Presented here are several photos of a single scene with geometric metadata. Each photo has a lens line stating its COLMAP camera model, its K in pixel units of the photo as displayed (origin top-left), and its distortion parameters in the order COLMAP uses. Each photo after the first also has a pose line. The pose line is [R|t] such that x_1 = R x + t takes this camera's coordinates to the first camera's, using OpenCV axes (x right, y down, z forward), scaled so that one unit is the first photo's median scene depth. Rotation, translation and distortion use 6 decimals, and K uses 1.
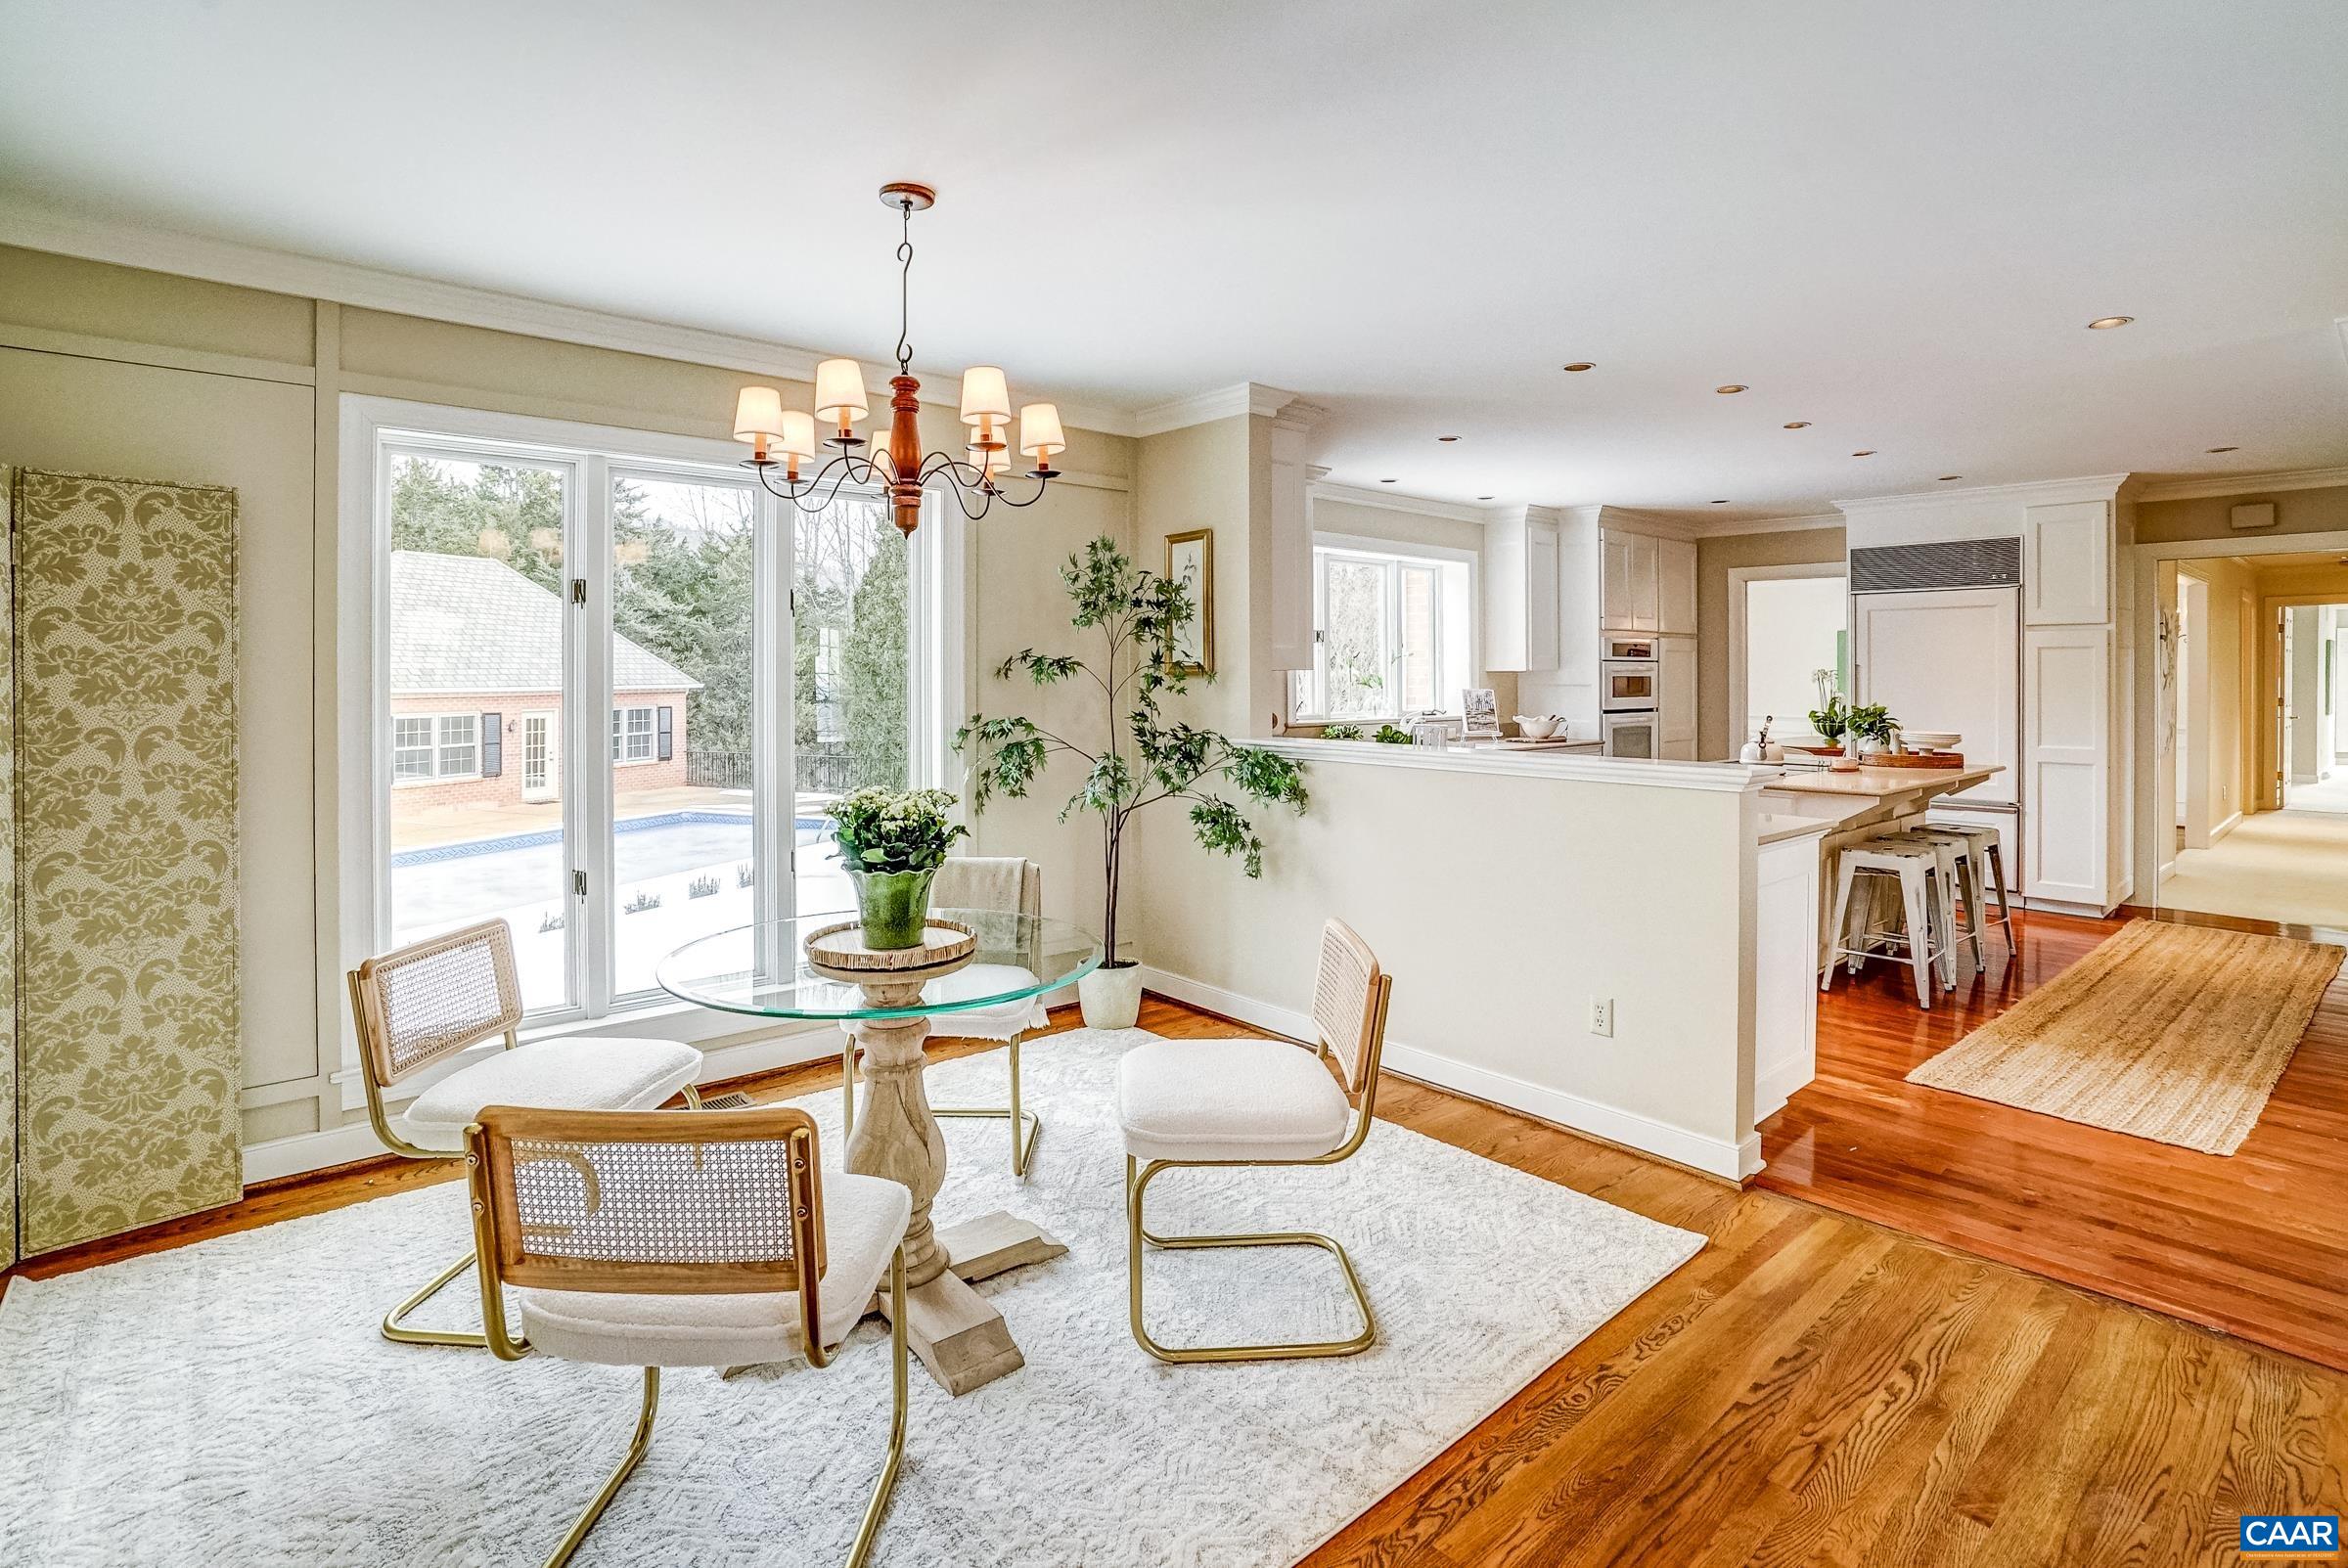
lens RADIAL K [[1134.1, 0, 1176.5], [0, 1134.1, 678.1], [0, 0, 1]] dist [-0.052572, 0.017176]
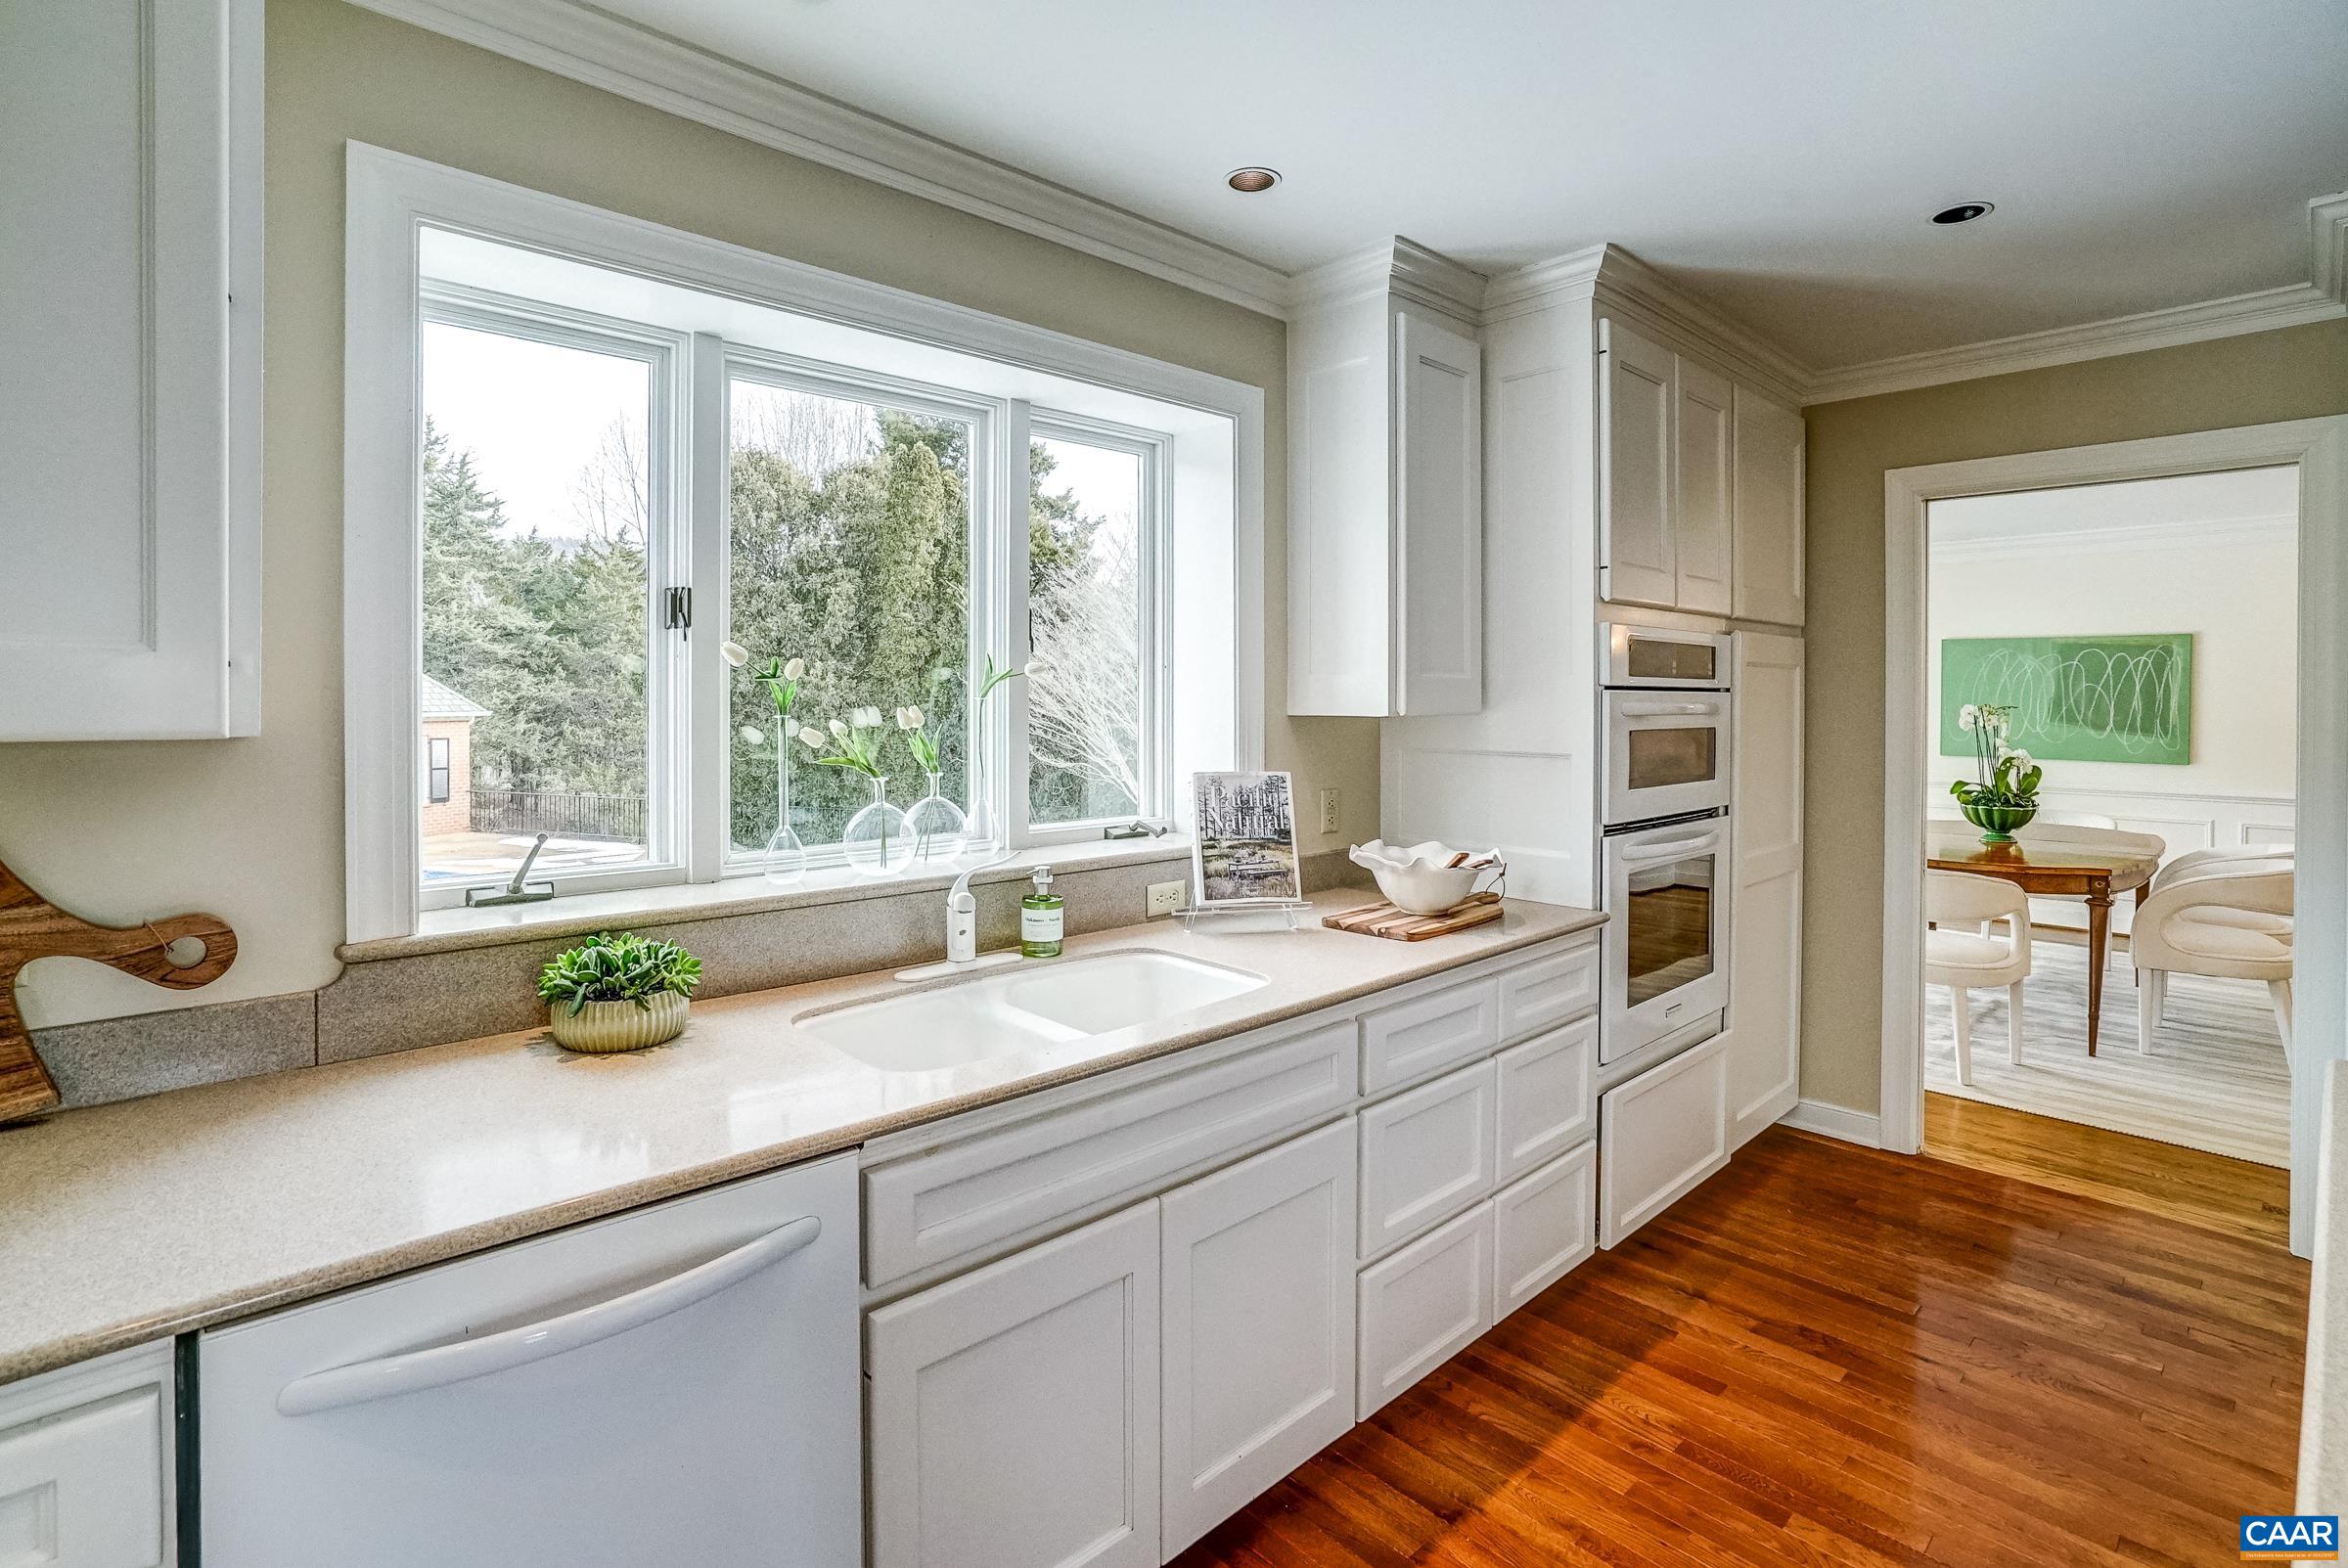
lens RADIAL K [[1134.1, 0, 1173.0], [0, 1134.1, 704.1], [0, 0, 1]] dist [-0.052572, 0.017176]
pose [[0.999525, 0.003141, 0.030666, 0.234268], [-0.003133, 0.999995, -0.000287, -0.010238], [-0.030667, 0.000191, 0.999530, 0.657809]]
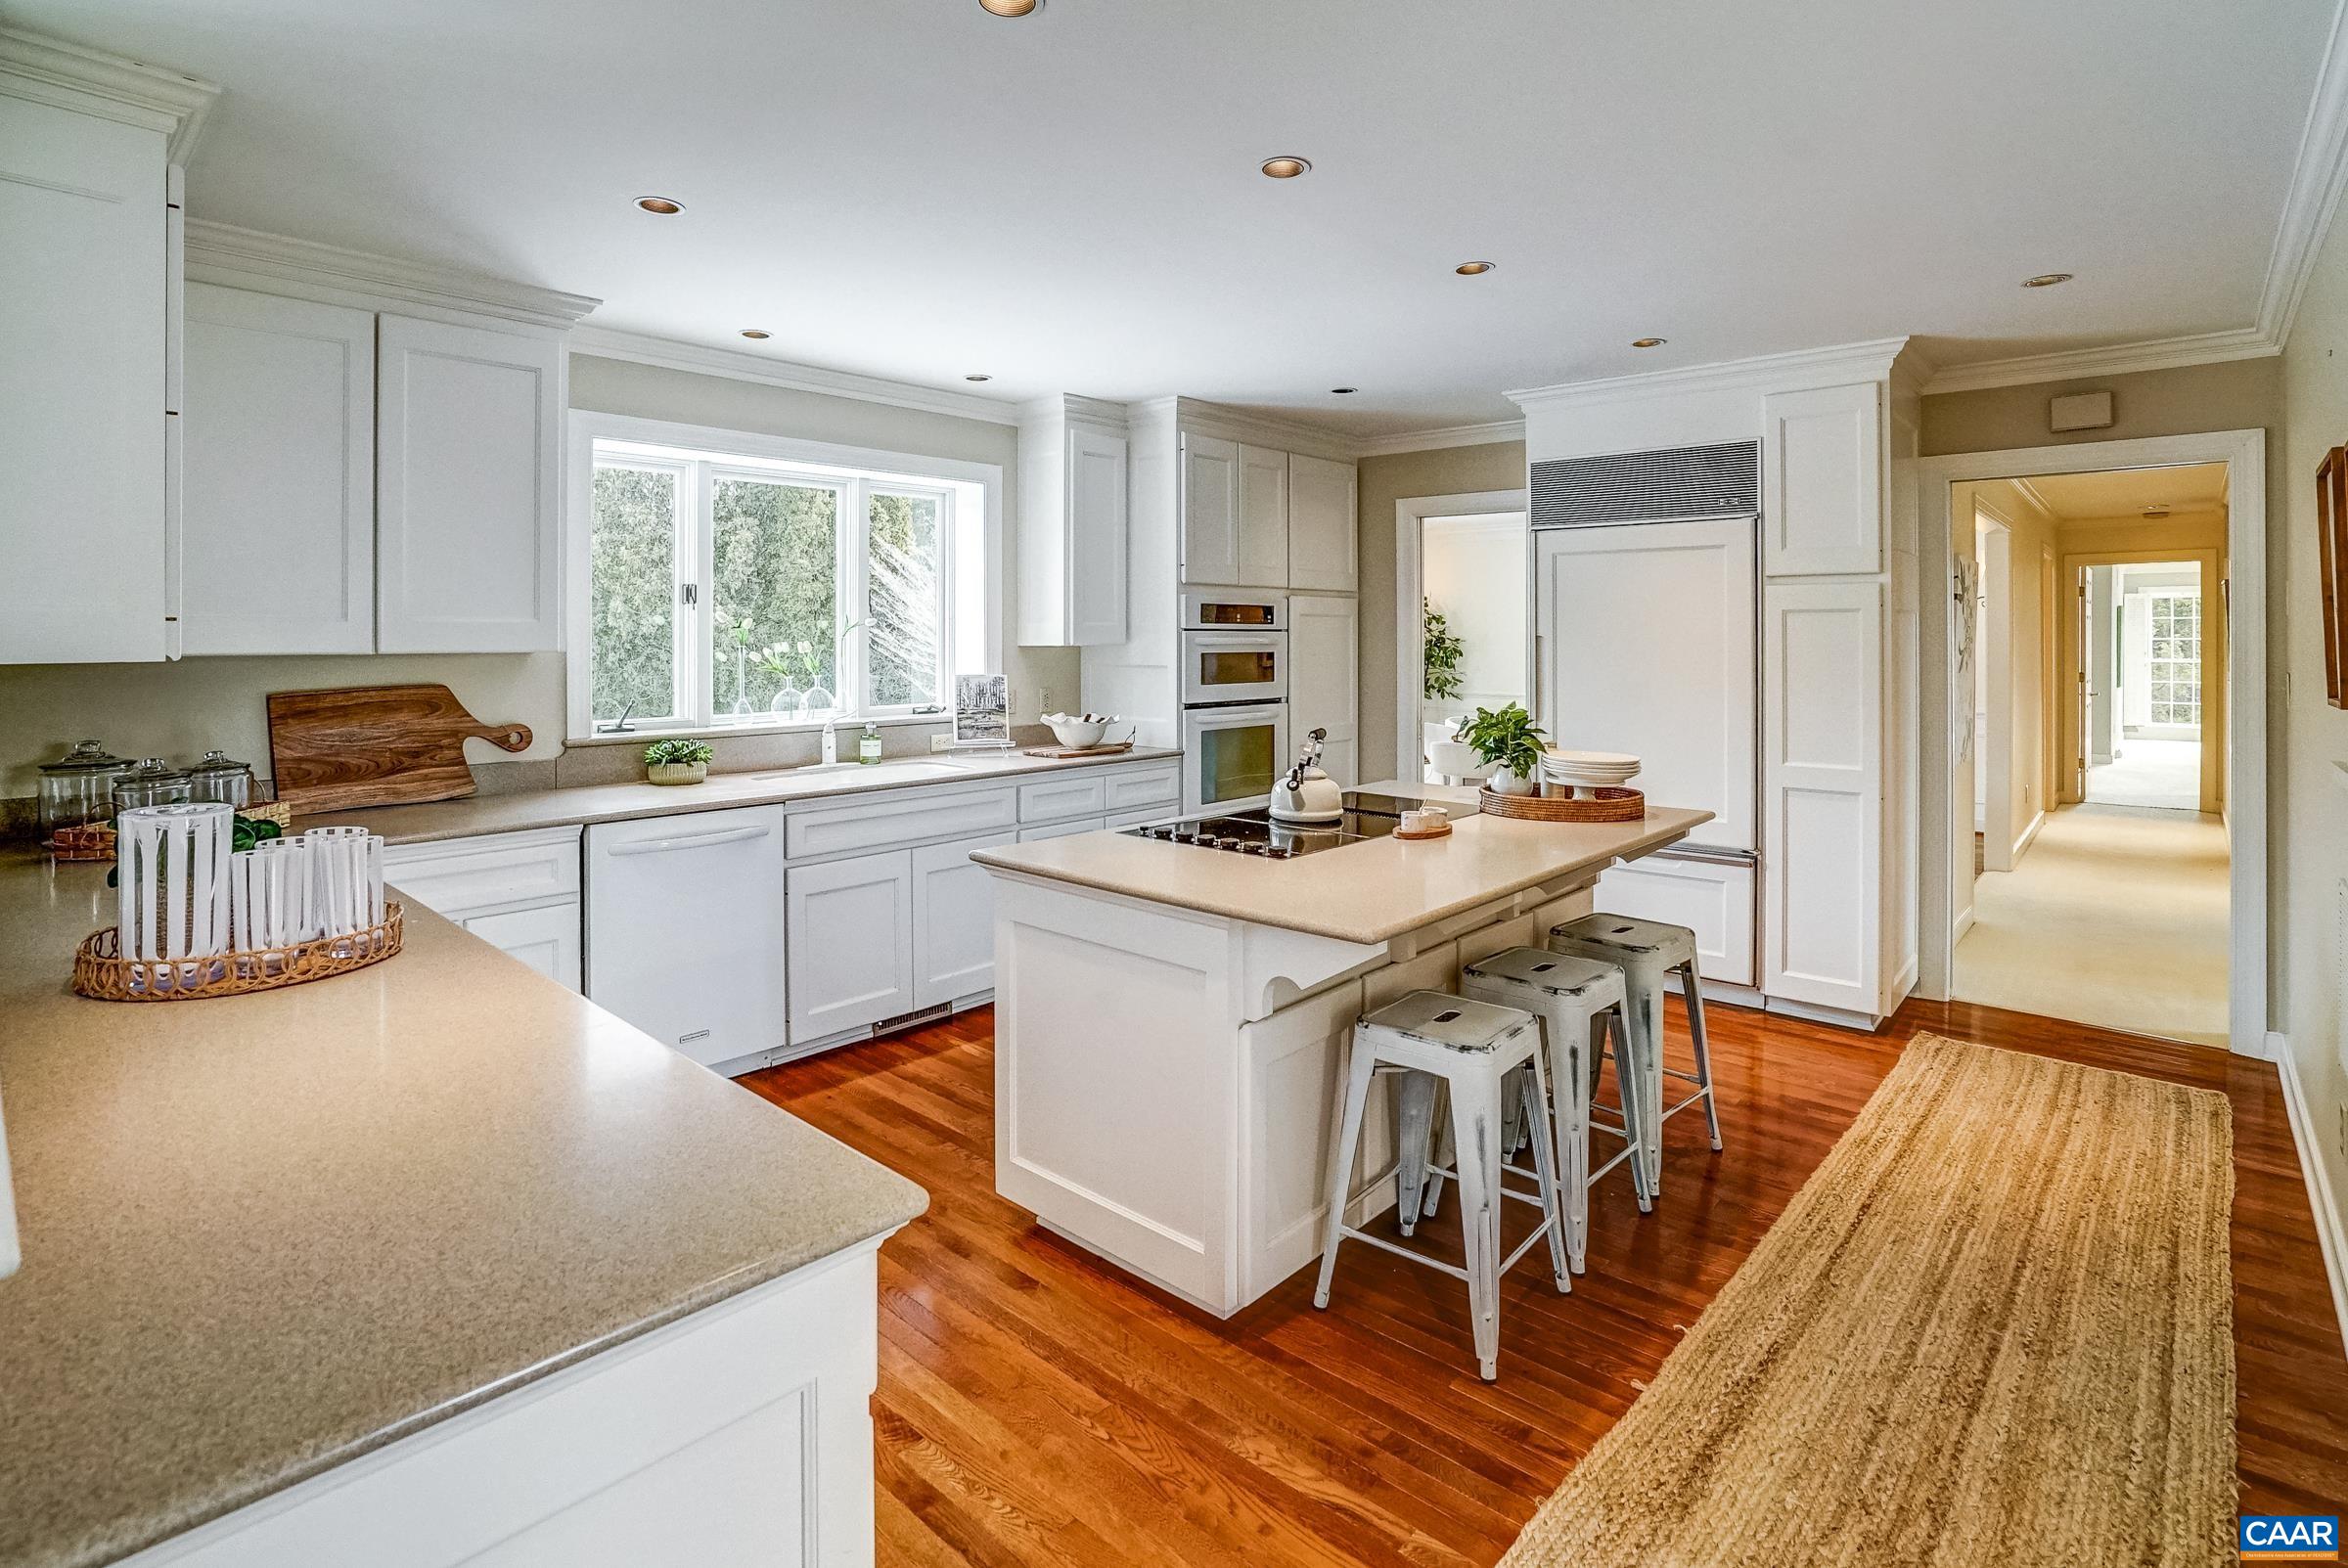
lens RADIAL K [[1134.1, 0, 1182.5], [0, 1134.1, 637.0], [0, 0, 1]] dist [-0.052572, 0.017176]
pose [[0.992367, -0.001125, 0.123311, 0.300197], [0.001733, 0.999987, -0.004829, -0.008702], [-0.123304, 0.005006, 0.992356, 0.336936]]
